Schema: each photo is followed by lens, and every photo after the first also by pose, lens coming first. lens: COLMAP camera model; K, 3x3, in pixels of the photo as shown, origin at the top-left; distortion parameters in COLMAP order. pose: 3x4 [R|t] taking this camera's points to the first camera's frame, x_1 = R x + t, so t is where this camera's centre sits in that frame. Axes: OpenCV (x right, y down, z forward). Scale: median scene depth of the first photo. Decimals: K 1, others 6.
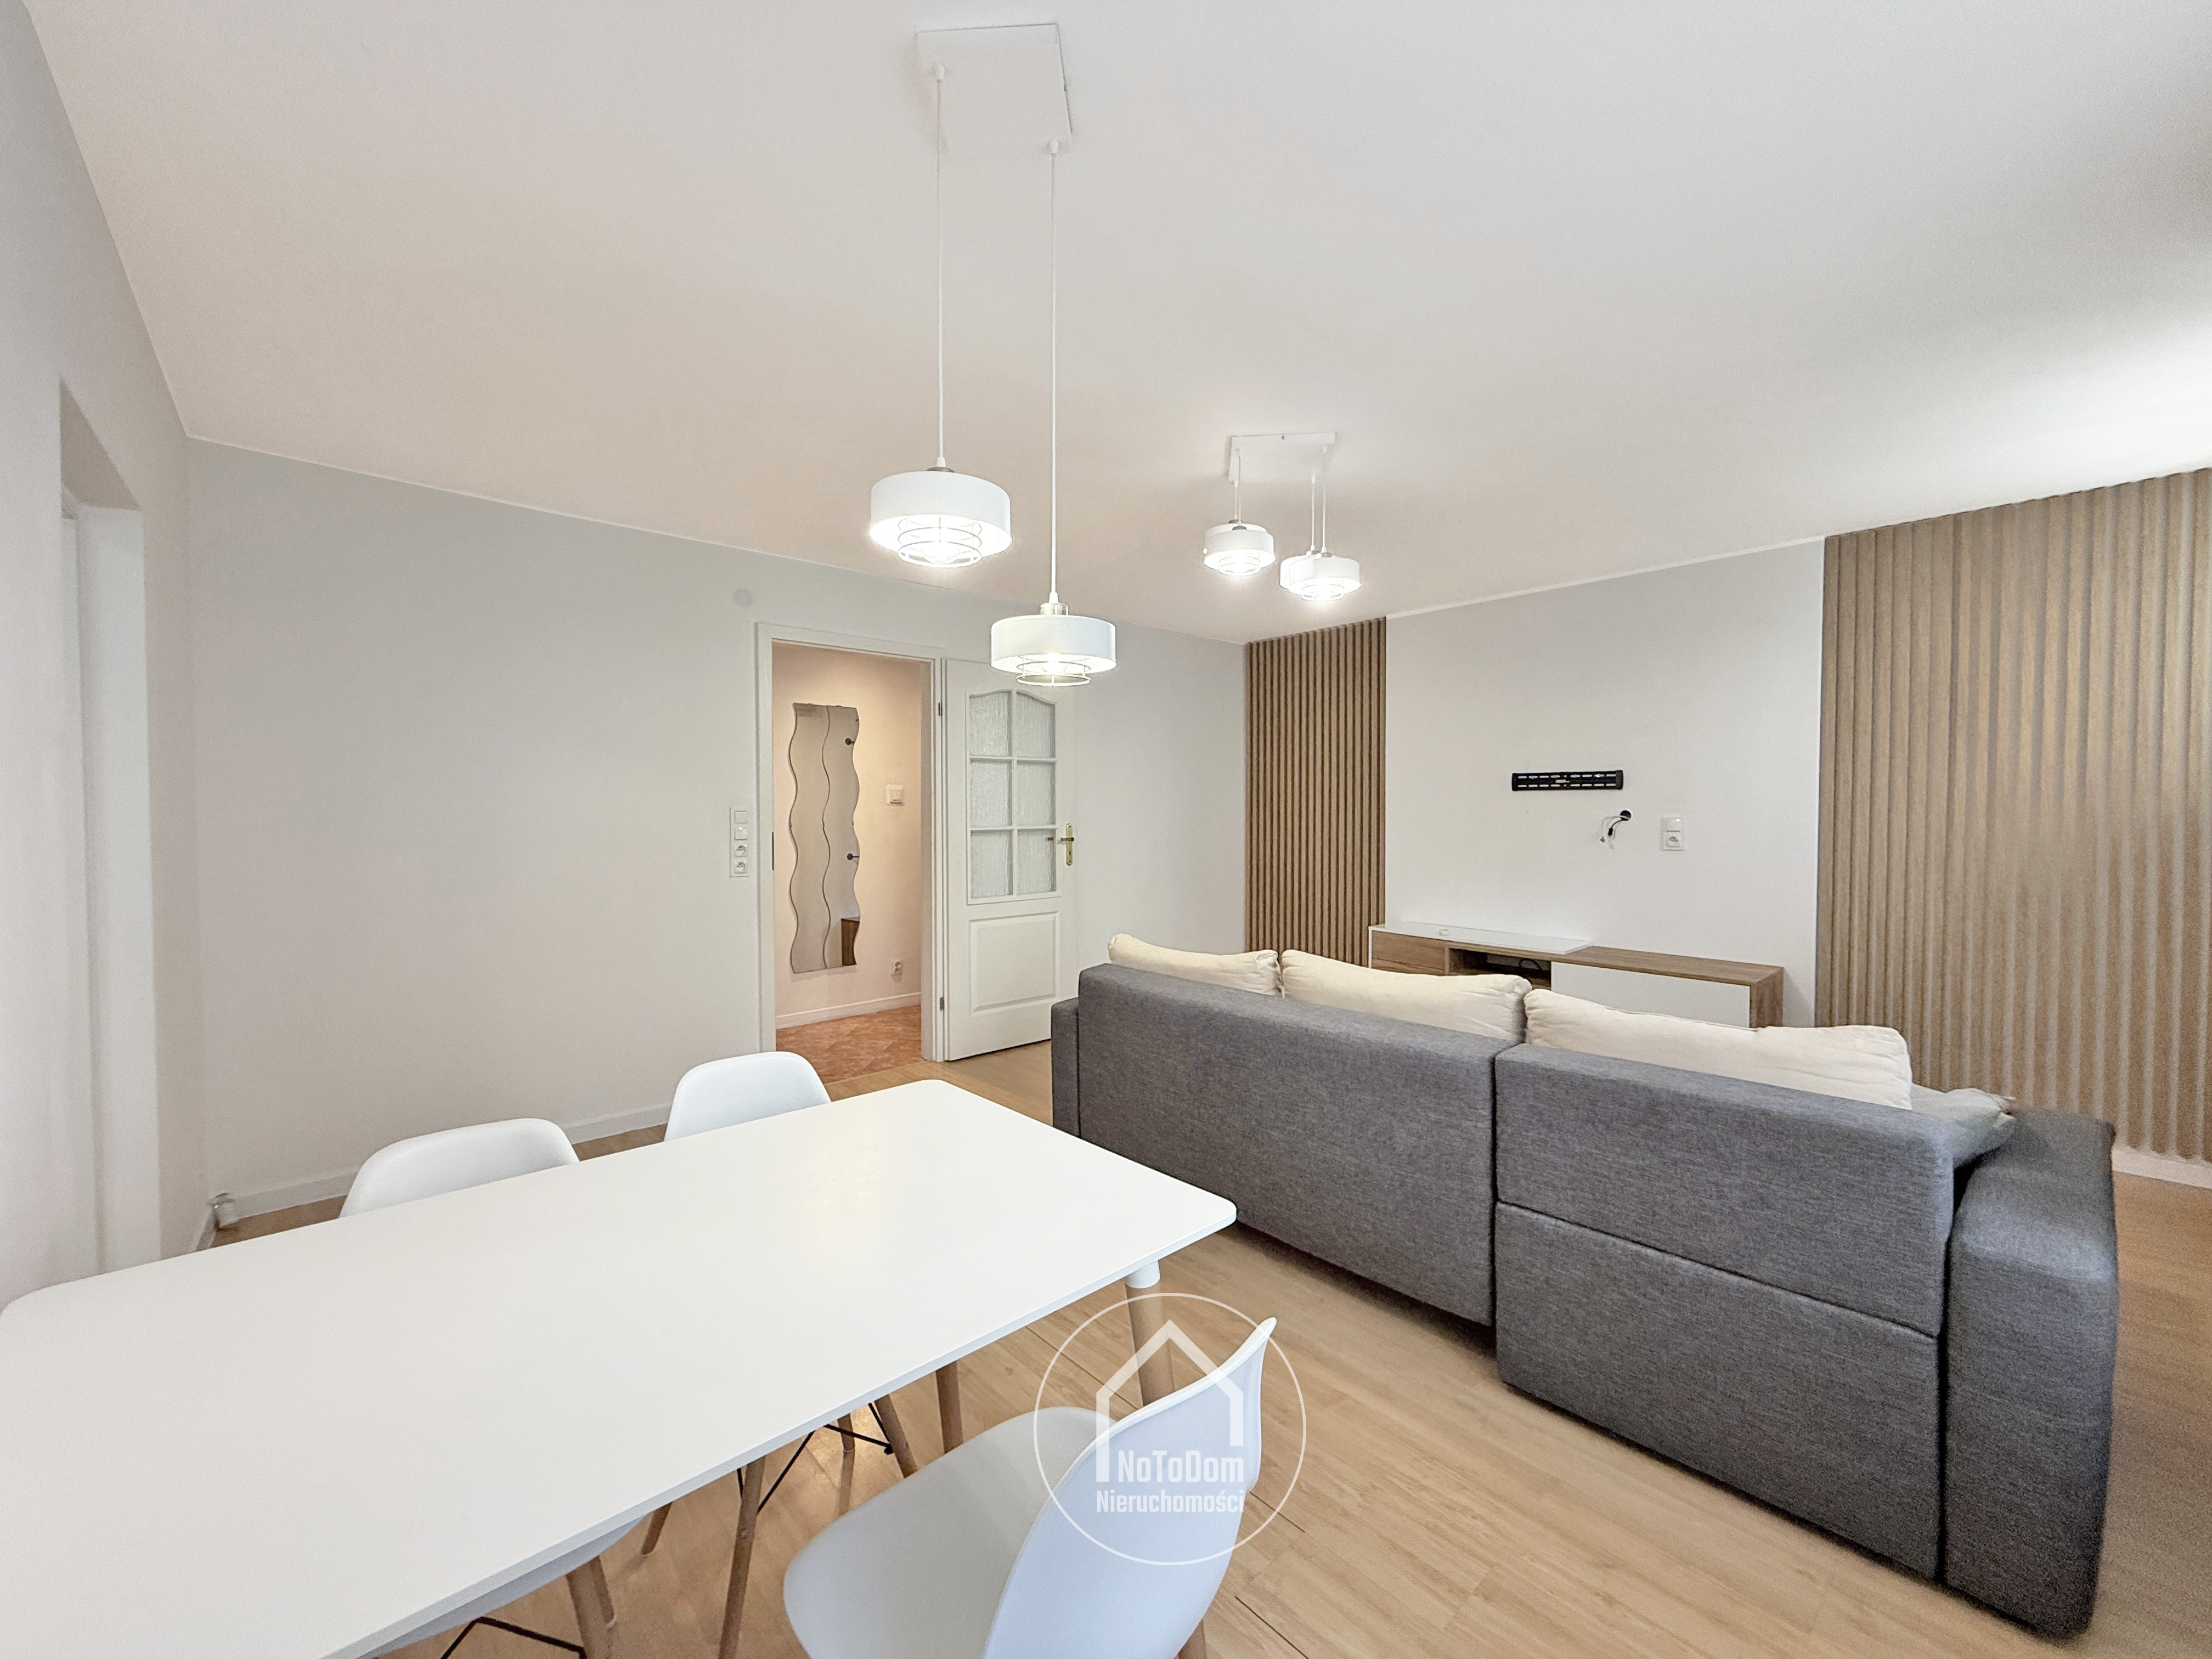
lens RADIAL K [[876.7, 0, 1103.7], [0, 876.7, 834.9], [0, 0, 1]] dist [0.001055, 0.000156]
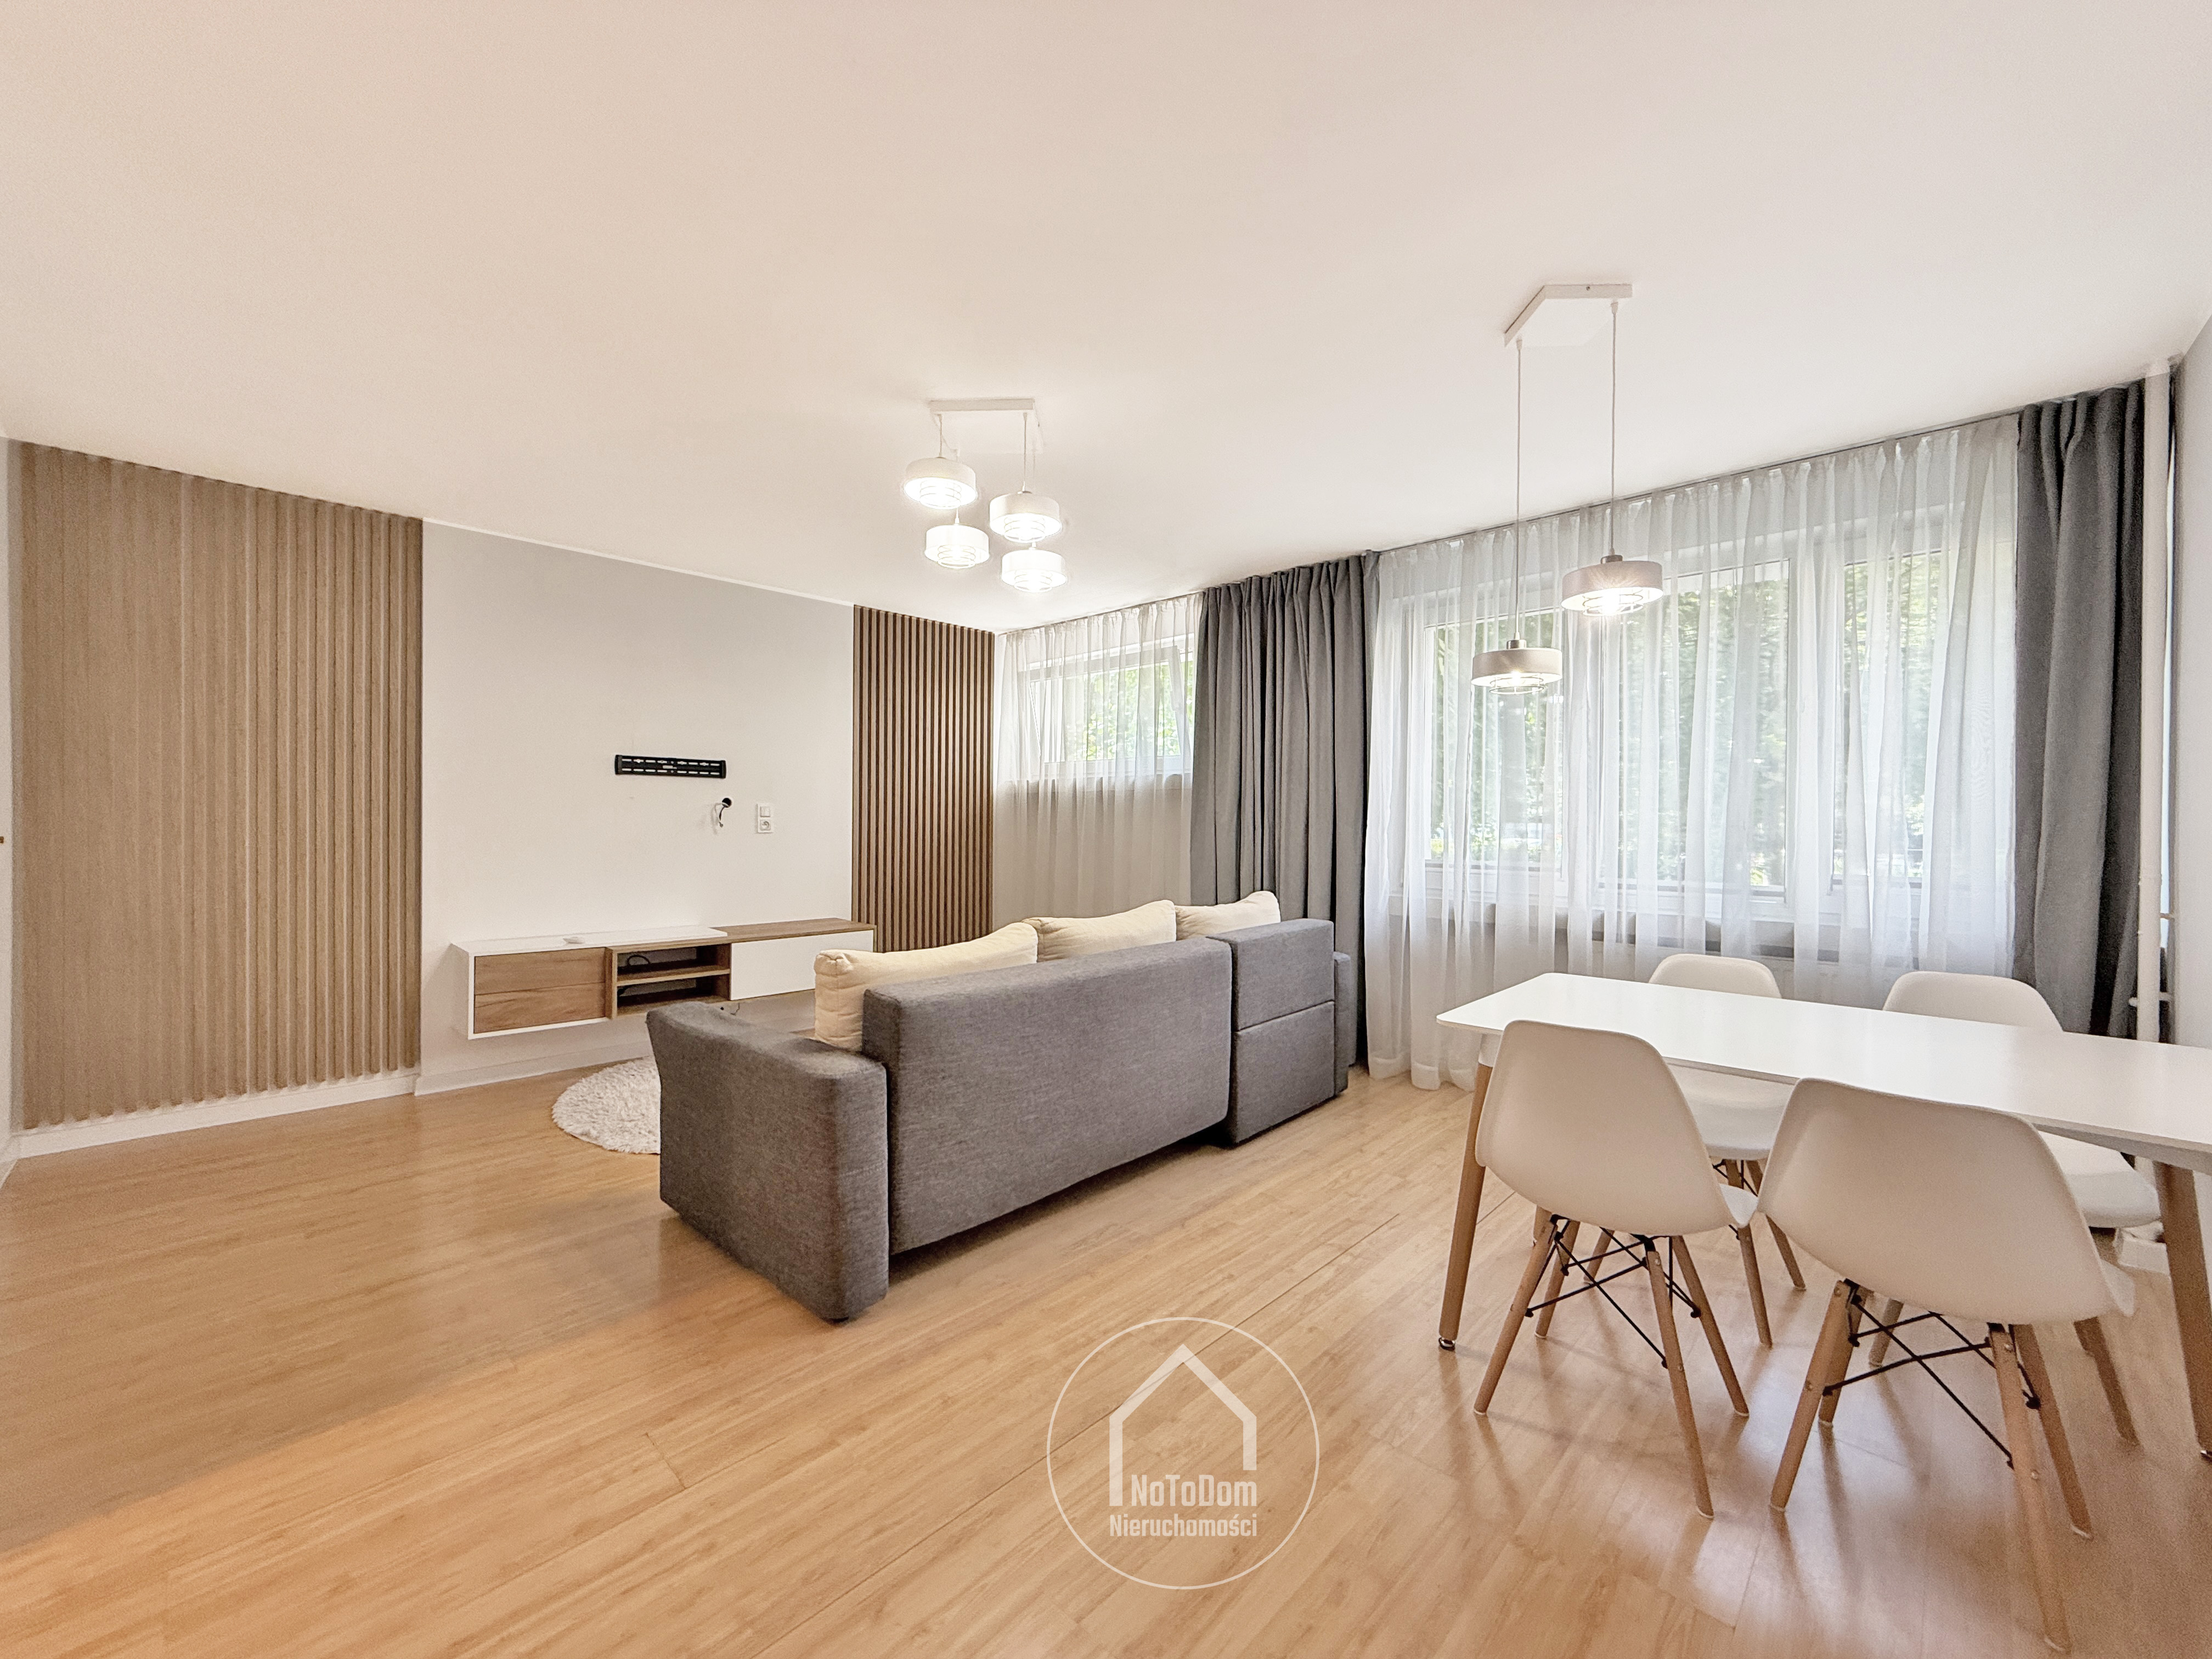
lens RADIAL K [[883.3, 0, 1103.0], [0, 883.3, 825.9], [0, 0, 1]] dist [-0.001614, 0.000128]
pose [[-0.071458, -0.003342, 0.997438, -0.607494], [0.023760, 0.999705, 0.005051, 0.013606], [-0.997161, 0.024060, -0.071358, 0.716423]]
